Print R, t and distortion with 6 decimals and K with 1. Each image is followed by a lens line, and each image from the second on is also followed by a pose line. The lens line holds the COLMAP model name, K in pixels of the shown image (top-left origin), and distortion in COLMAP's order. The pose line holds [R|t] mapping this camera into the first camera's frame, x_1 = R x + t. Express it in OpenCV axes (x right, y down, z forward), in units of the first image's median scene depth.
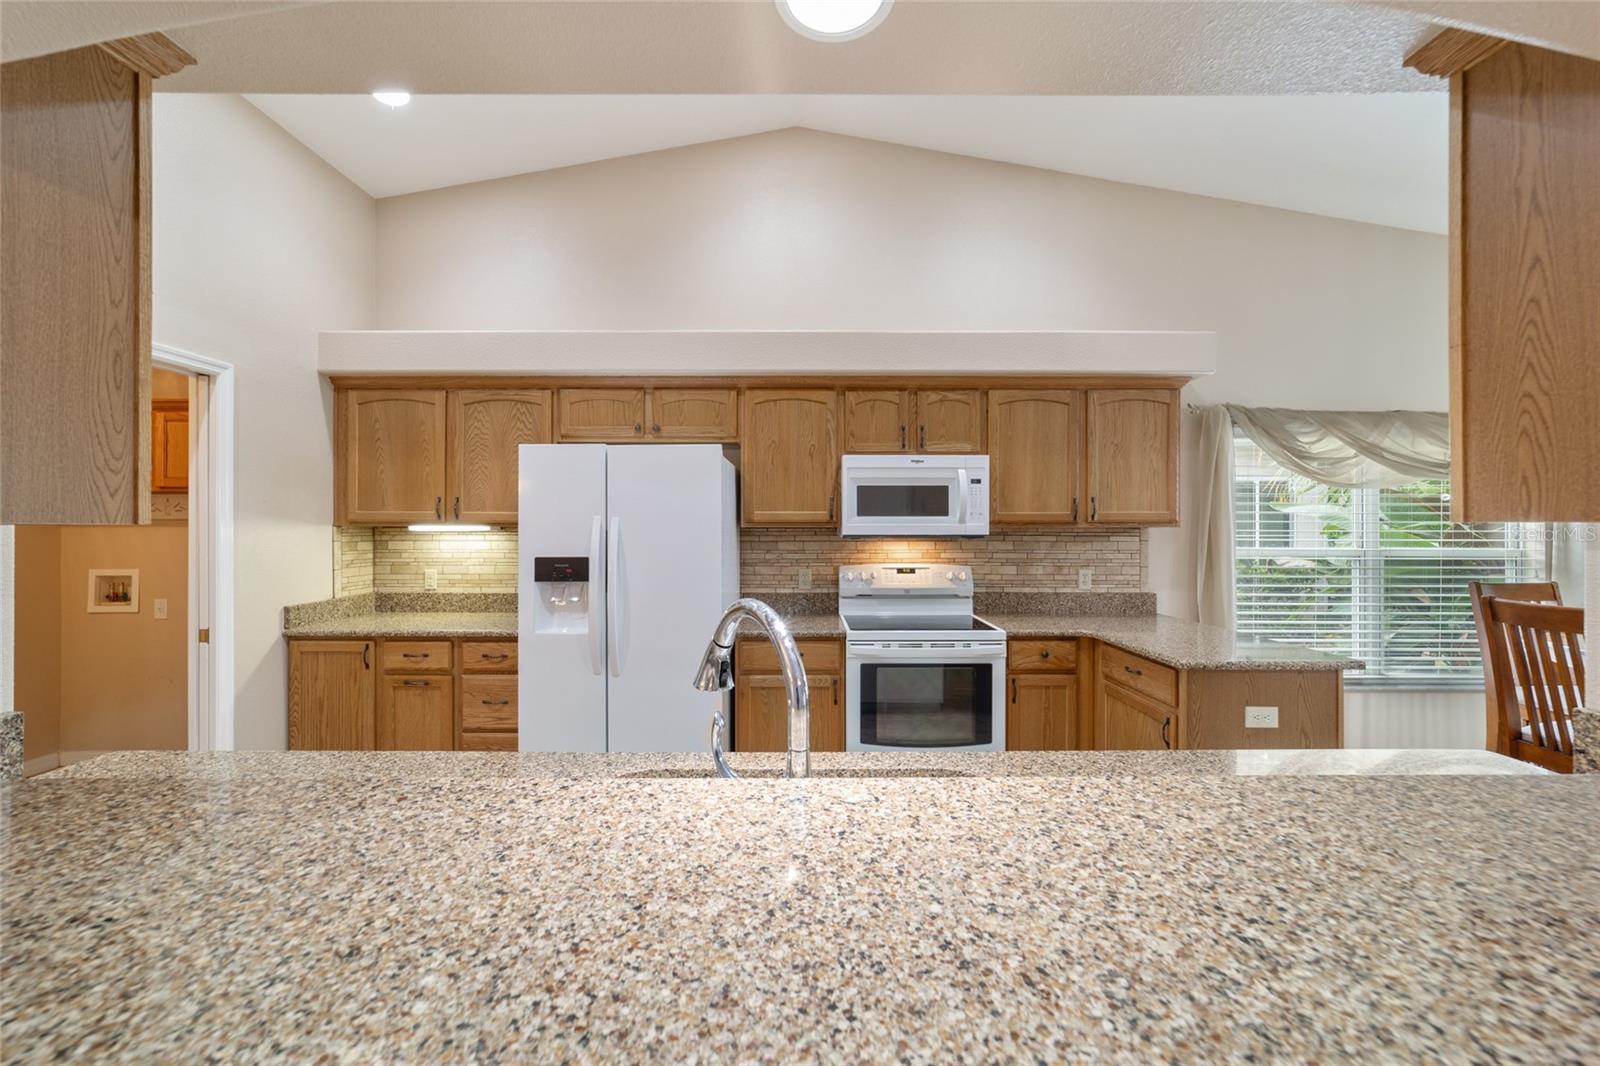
lens RADIAL K [[618.3, 0, 797.9], [0, 618.3, 539.6], [0, 0, 1]] dist [0.000042, 0.002817]
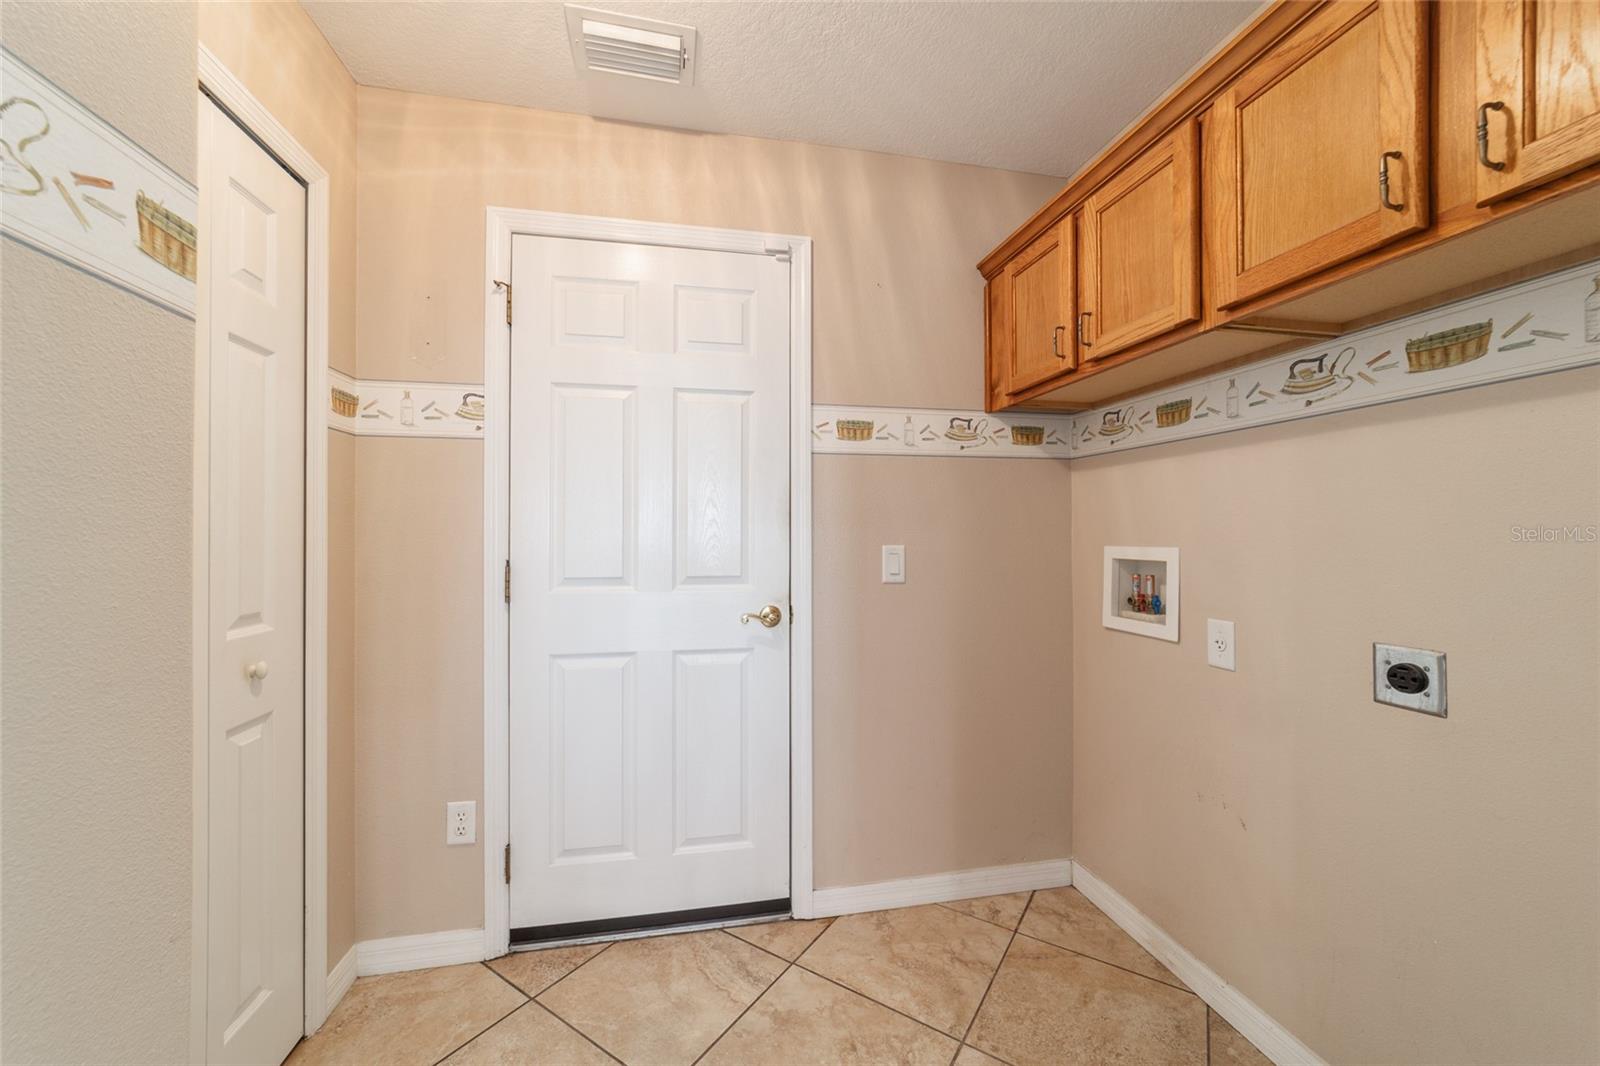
lens RADIAL K [[618.3, 0, 801.1], [0, 618.3, 533.9], [0, 0, 1]] dist [0.000042, 0.002817]
pose [[0.208466, 0.002667, -0.978026, -0.670112], [0.011536, 0.999920, 0.005186, 0.031483], [0.977962, -0.012363, 0.208418, 0.629264]]
